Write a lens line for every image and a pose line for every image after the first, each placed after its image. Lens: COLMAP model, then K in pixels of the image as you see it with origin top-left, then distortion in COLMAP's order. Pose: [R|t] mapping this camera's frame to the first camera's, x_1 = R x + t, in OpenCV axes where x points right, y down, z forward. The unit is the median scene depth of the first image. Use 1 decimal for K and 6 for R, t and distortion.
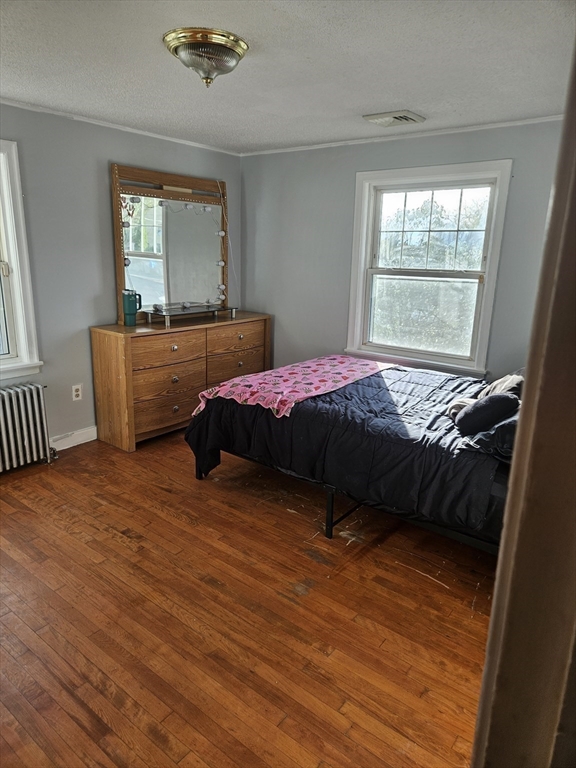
lens RADIAL K [[514.4, 0, 286.5], [0, 514.4, 385.2], [0, 0, 1]] dist [0.035083, -0.009742]
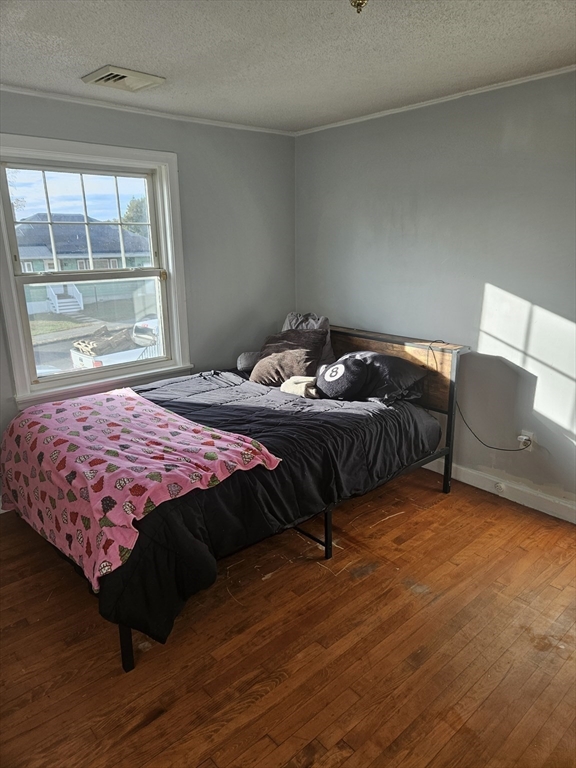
lens RADIAL K [[514.4, 0, 287.2], [0, 514.4, 382.1], [0, 0, 1]] dist [0.035083, -0.009742]
pose [[0.173508, -0.289006, 0.941472, -0.678661], [0.272894, 0.932647, 0.236005, -0.227615], [-0.946268, 0.215973, 0.240690, 0.738859]]
